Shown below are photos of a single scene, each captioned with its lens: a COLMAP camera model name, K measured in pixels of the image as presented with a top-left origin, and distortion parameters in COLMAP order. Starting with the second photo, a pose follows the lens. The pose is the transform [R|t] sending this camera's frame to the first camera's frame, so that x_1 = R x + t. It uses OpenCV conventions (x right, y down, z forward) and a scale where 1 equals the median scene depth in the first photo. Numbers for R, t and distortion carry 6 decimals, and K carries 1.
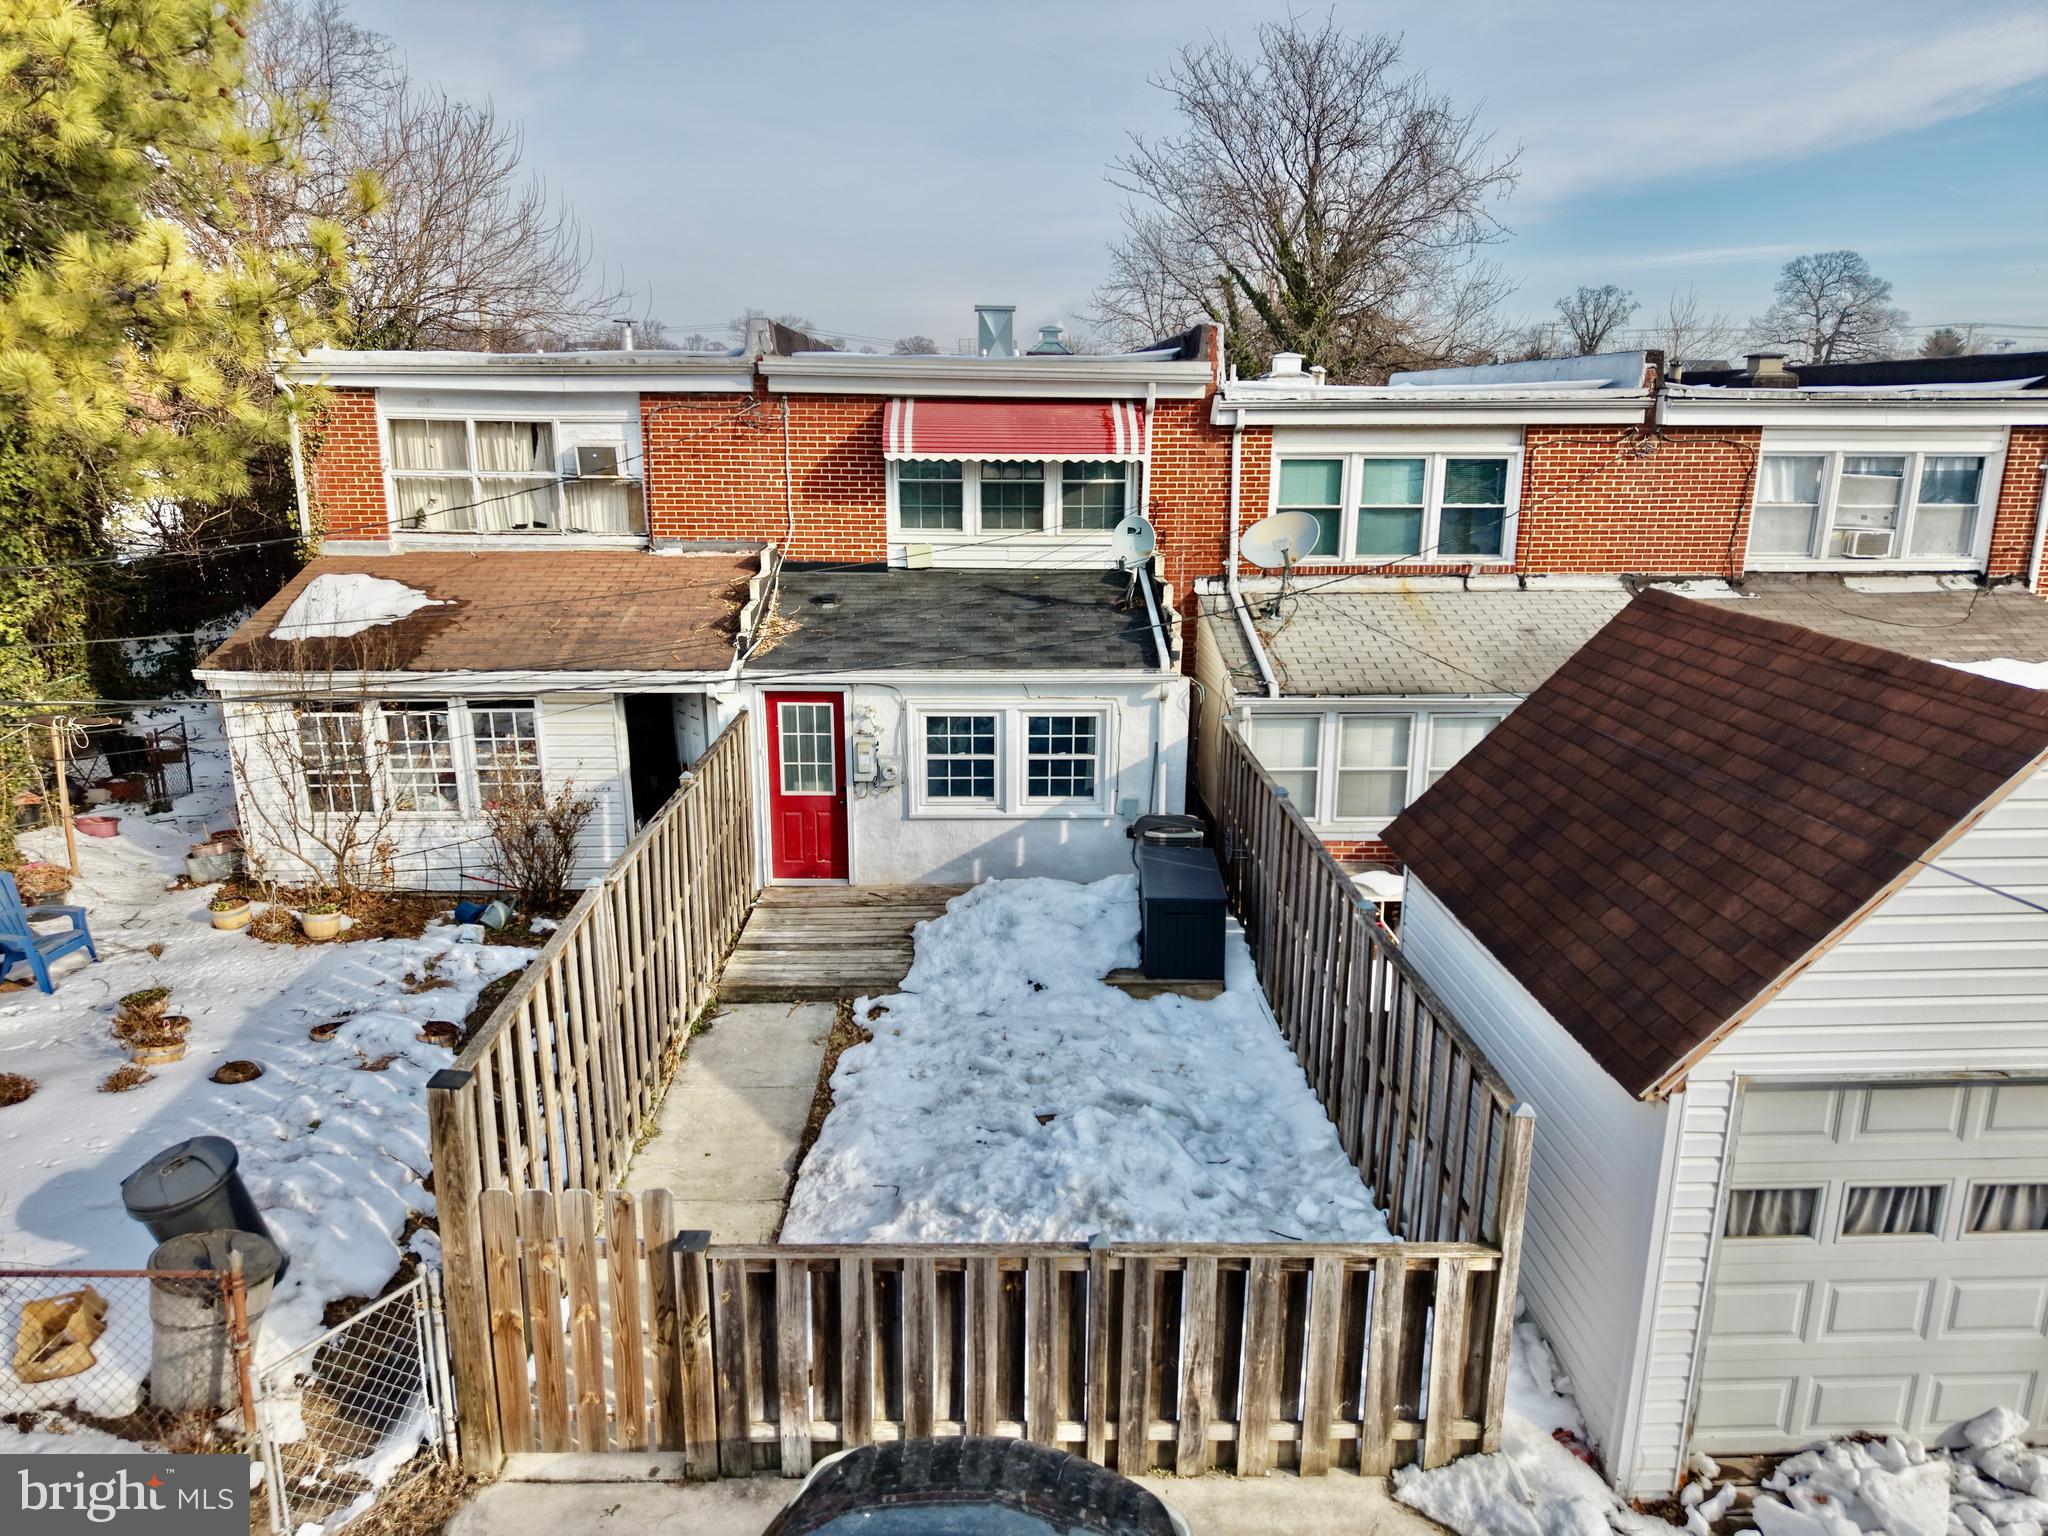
lens RADIAL K [[1360.9, 0, 1031.6], [0, 1360.9, 774.9], [0, 0, 1]] dist [0.035028, -0.031244]
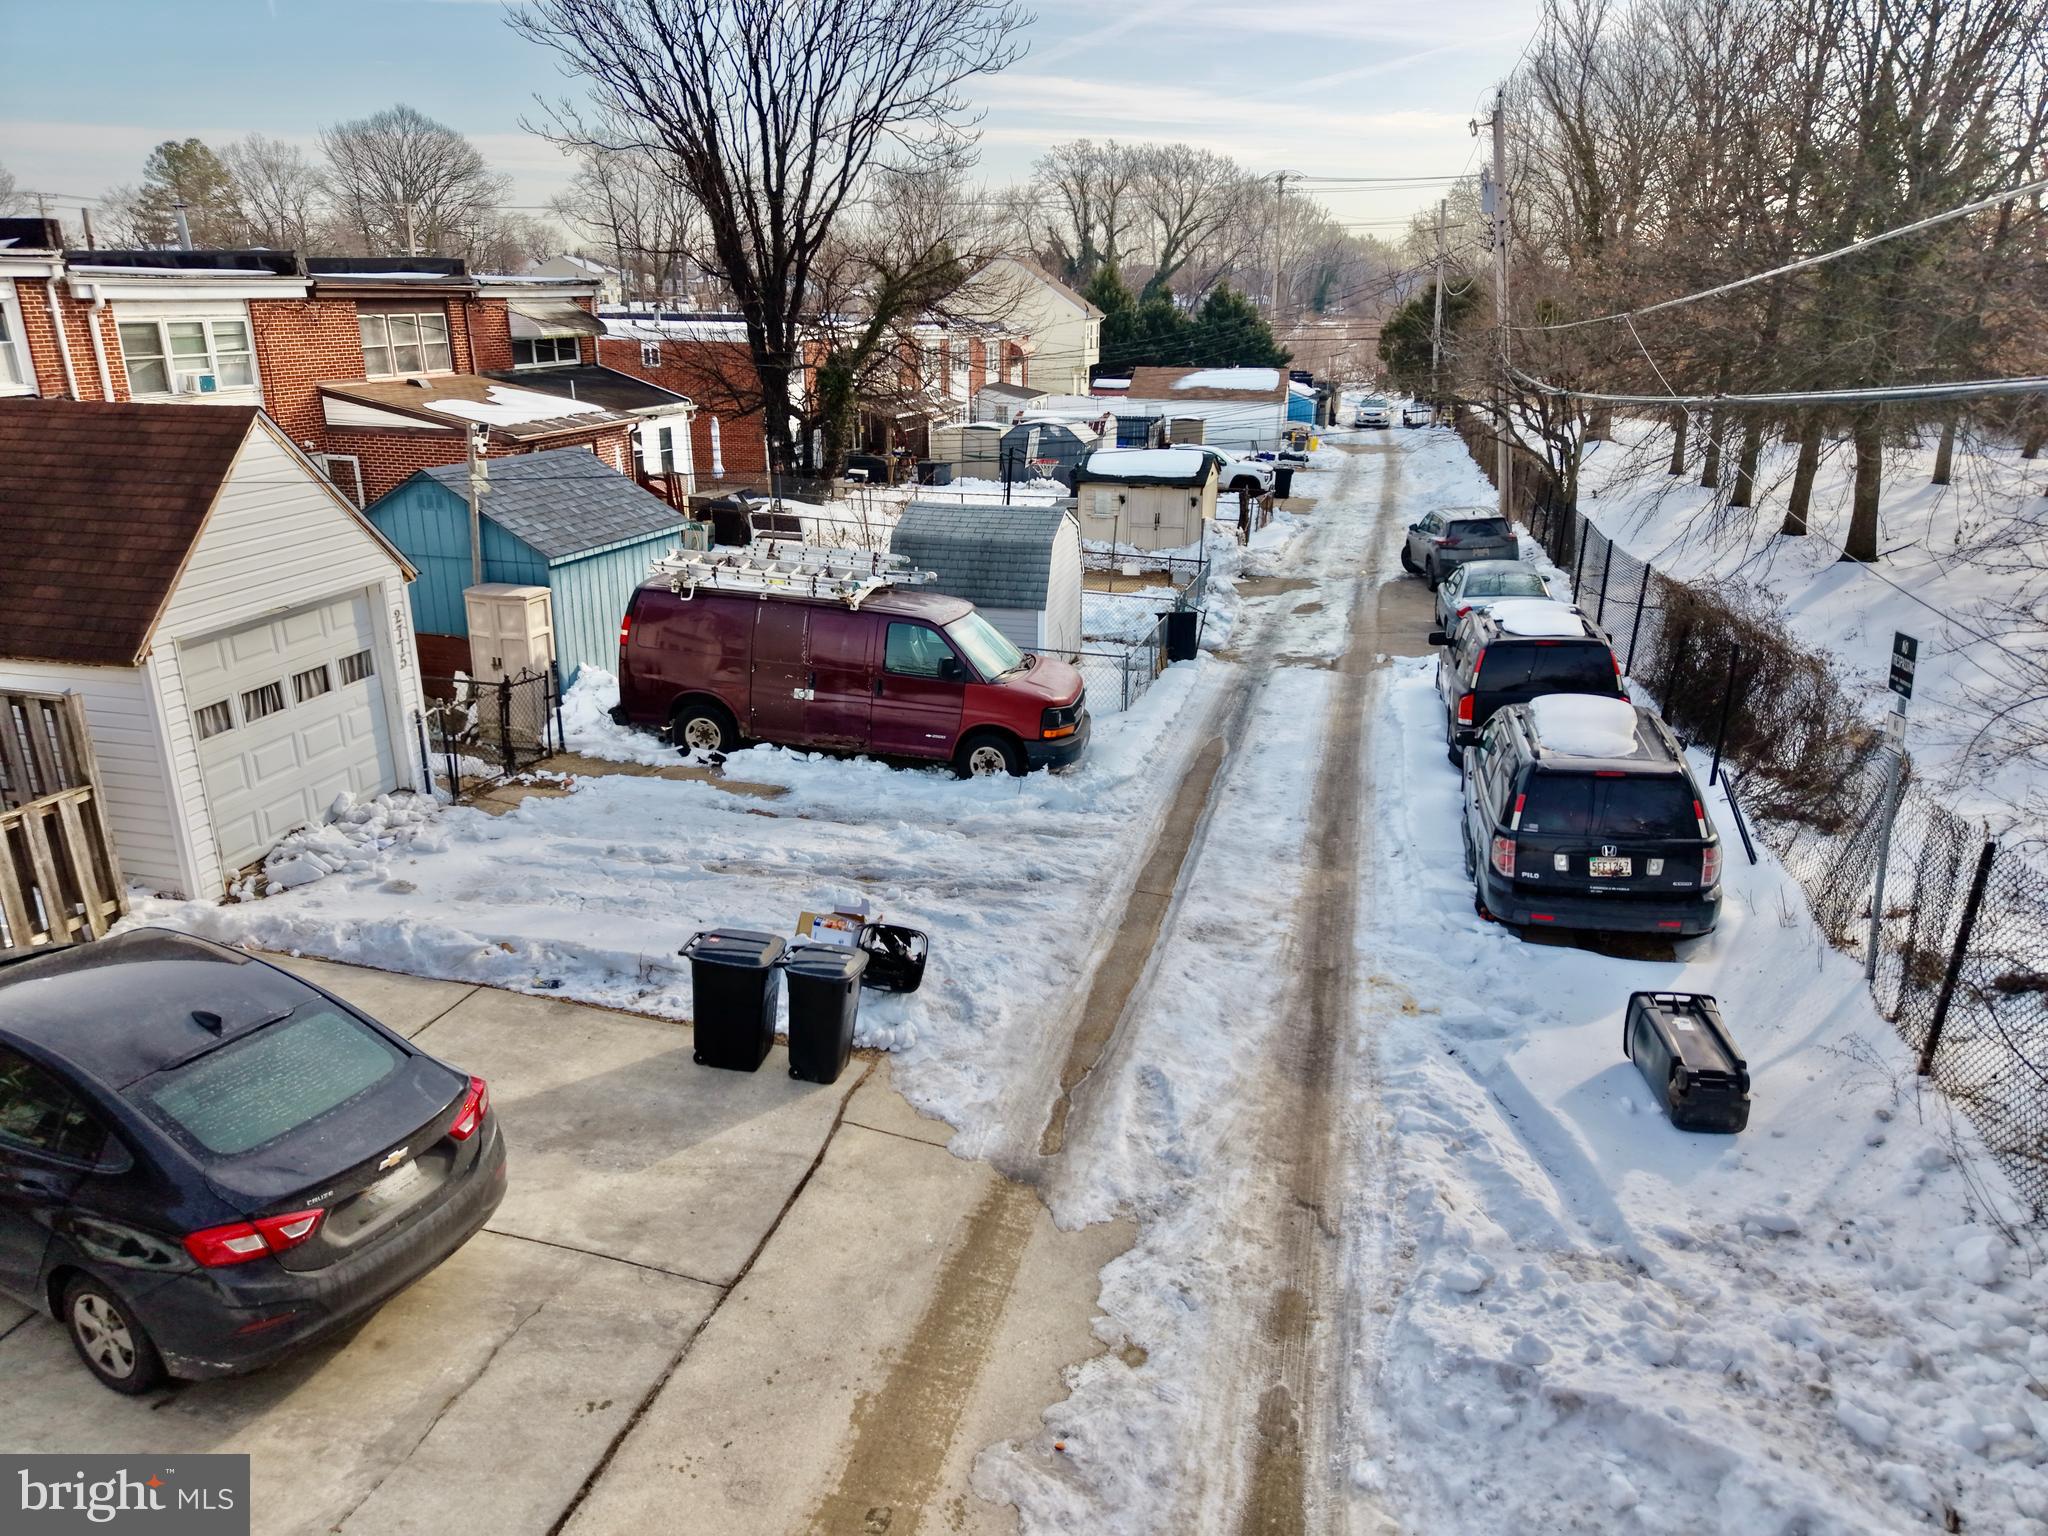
lens RADIAL K [[1360.9, 0, 1026.3], [0, 1360.9, 766.2], [0, 0, 1]] dist [0.035028, -0.031244]
pose [[0.271217, -0.321391, 0.907276, -0.390503], [0.243637, 0.934832, 0.258321, 0.082773], [-0.931173, 0.150985, 0.331845, -0.273996]]
